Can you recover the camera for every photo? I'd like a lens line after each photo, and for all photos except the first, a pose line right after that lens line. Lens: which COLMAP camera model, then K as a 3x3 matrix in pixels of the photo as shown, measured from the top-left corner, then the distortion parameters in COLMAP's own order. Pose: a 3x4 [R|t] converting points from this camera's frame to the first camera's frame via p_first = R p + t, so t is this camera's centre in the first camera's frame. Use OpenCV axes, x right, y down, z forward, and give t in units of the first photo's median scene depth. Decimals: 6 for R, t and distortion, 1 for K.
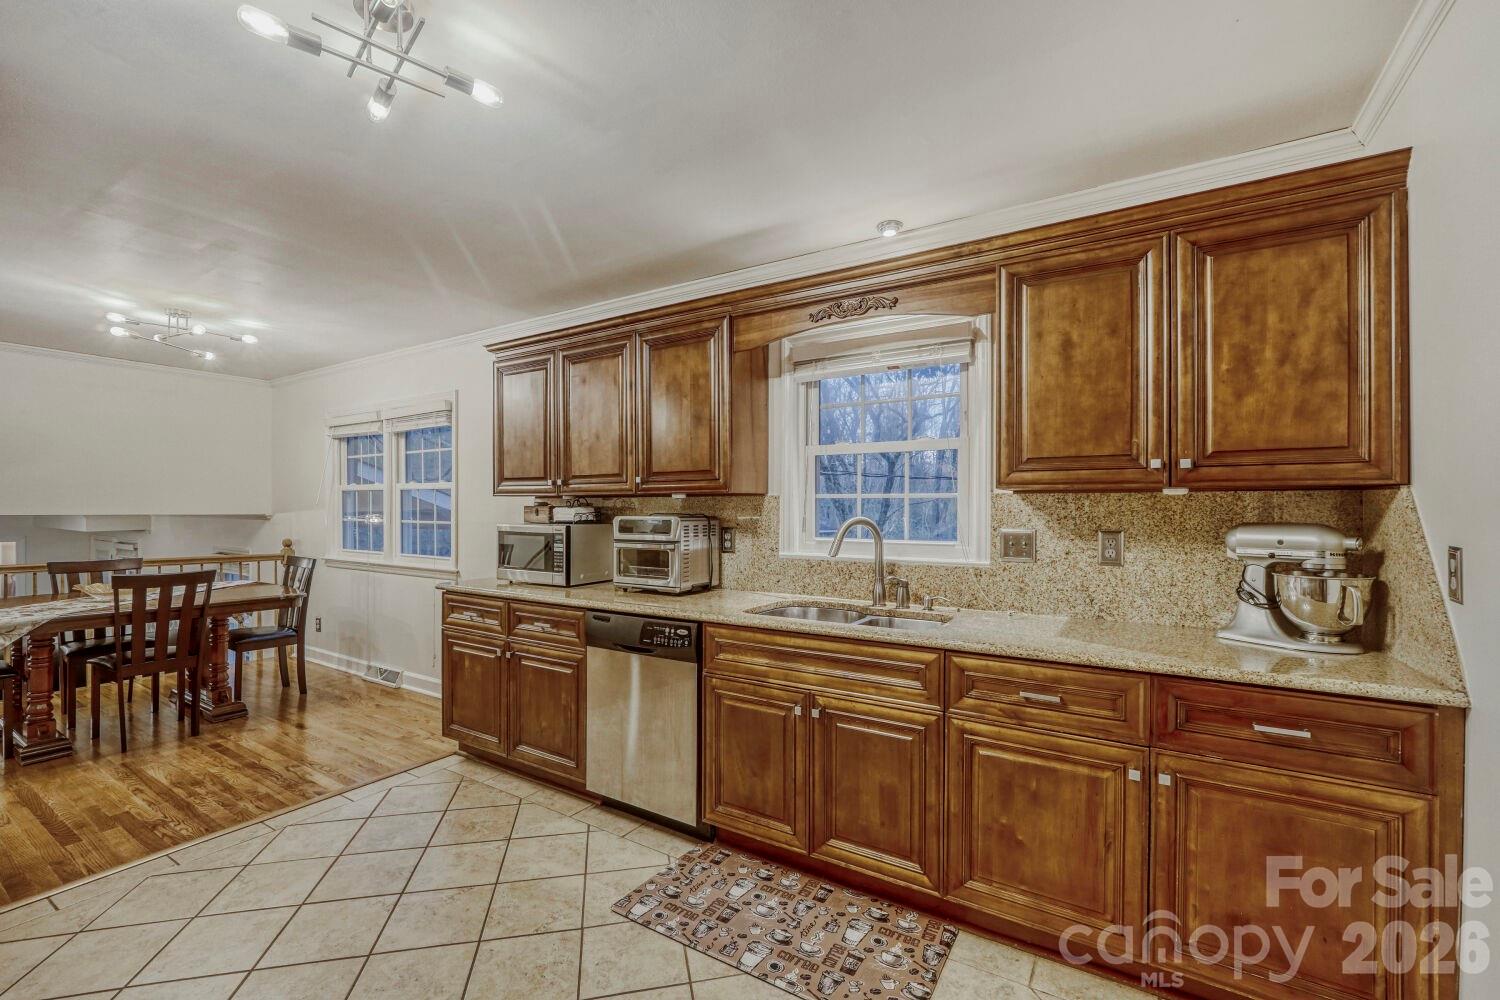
lens RADIAL K [[639.6, 0, 751.5], [0, 639.6, 507.7], [0, 0, 1]] dist [-0.017107, 0.007334]
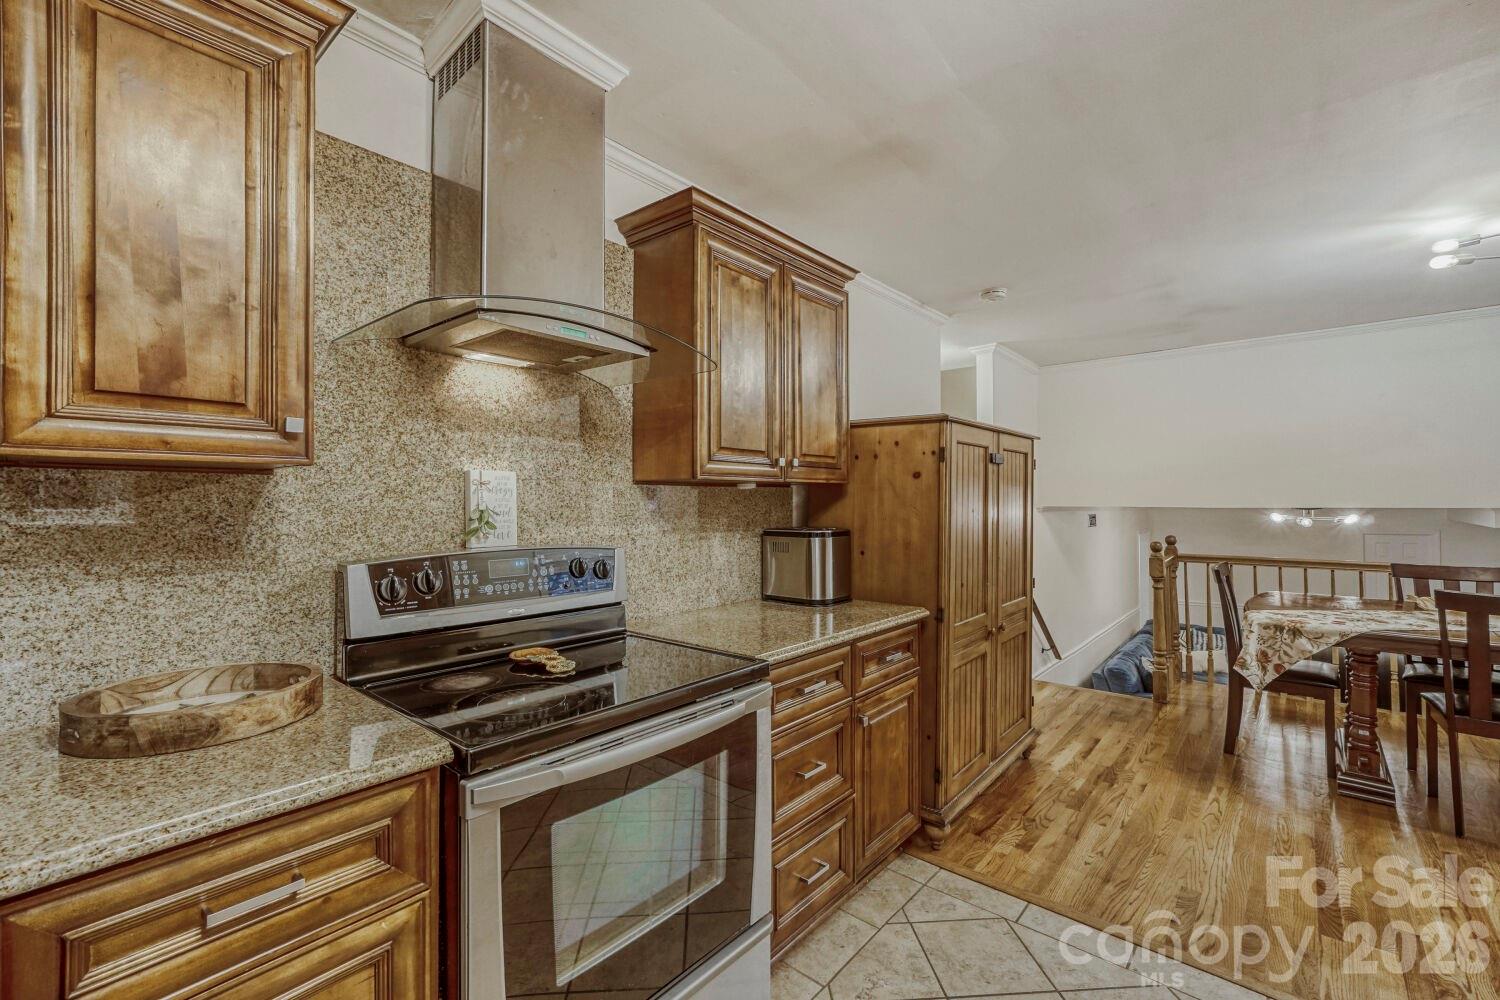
lens RADIAL K [[641.6, 0, 750.0], [0, 641.6, 500.0], [0, 0, 1]] dist [-0.014394, 0.007773]
pose [[-0.148341, -0.006548, -0.988915, -0.181159], [0.006414, 0.999951, -0.007583, 0.001957], [0.988915, -0.007468, -0.148292, 0.390681]]
